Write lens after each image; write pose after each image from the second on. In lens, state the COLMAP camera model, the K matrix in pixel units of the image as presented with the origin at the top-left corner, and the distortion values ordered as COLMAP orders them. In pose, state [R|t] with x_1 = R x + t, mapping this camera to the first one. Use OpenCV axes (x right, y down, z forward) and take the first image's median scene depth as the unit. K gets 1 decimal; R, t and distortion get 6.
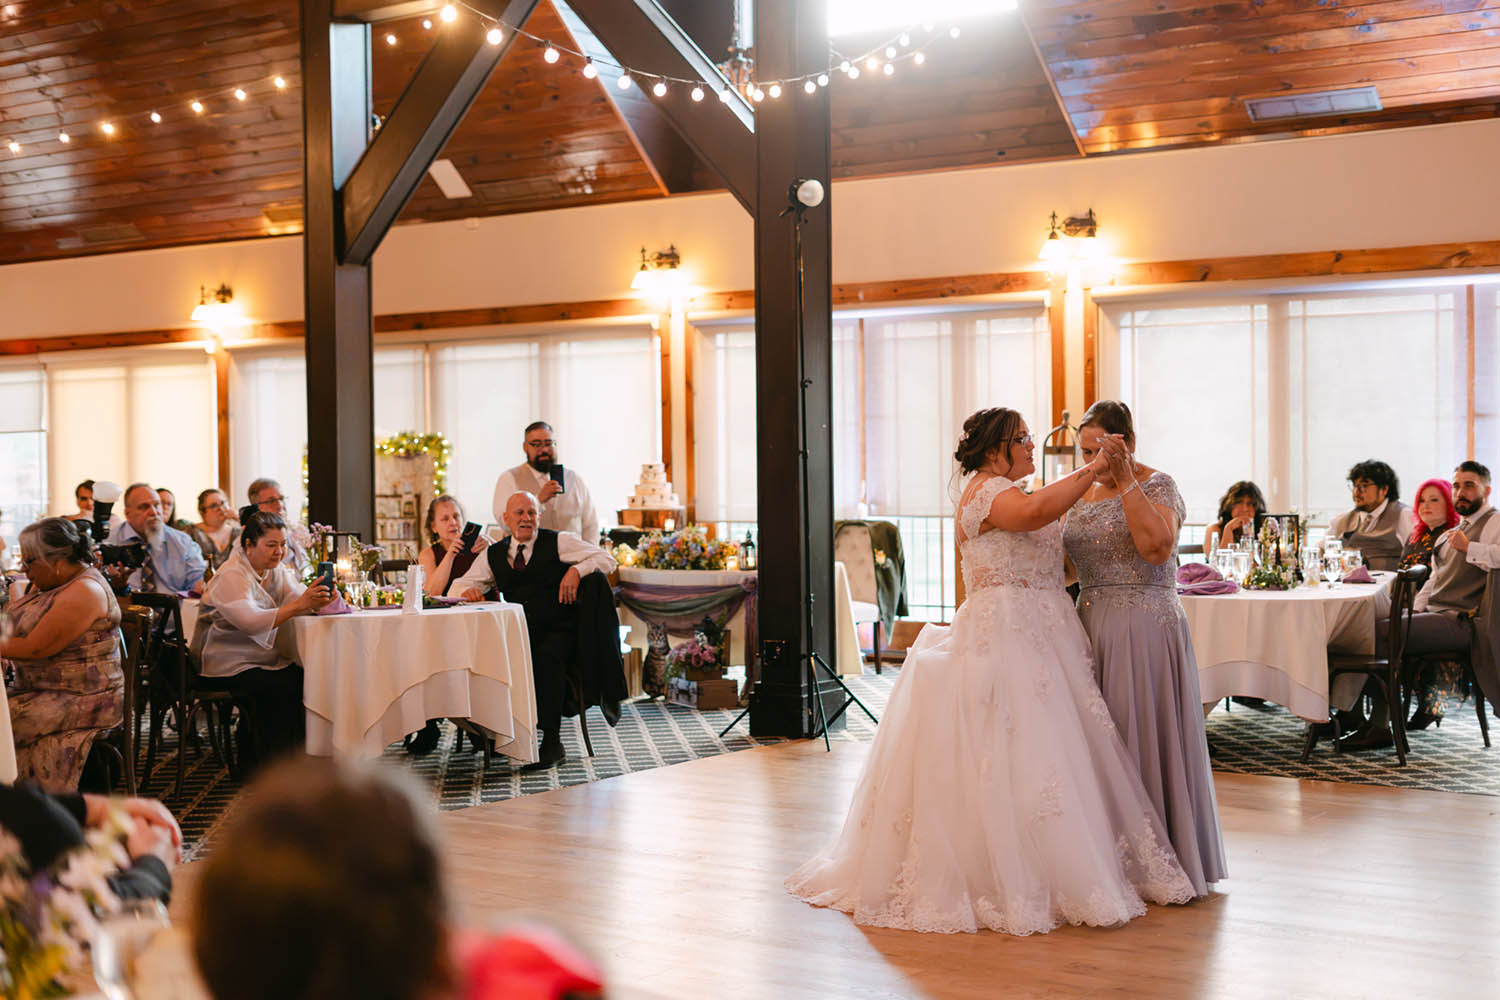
lens RADIAL K [[2128.0, 0, 755.7], [0, 2128.0, 462.5], [0, 0, 1]] dist [-0.003953, 0.014307]
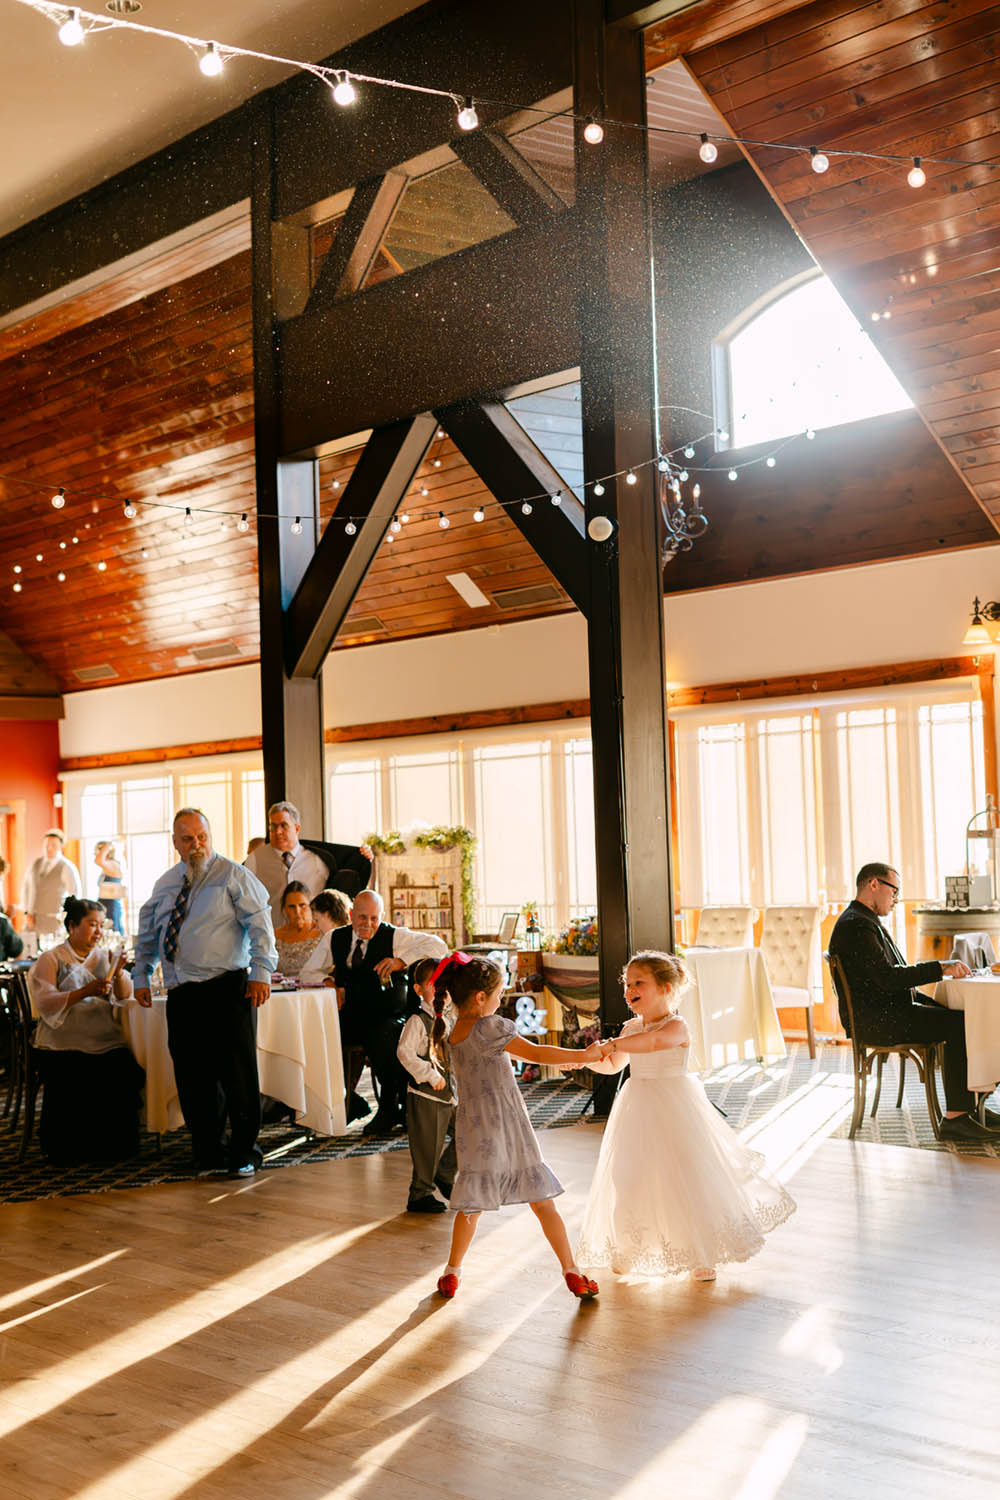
lens RADIAL K [[2128.0, 0, 500.0], [0, 2128.0, 750.0], [0, 0, 1]] dist [-0.003953, 0.014307]
pose [[0.972897, -0.038911, -0.227940, 0.140455], [0.029383, 0.998553, -0.045049, -0.005041], [0.229363, 0.037130, 0.972633, -0.043772]]
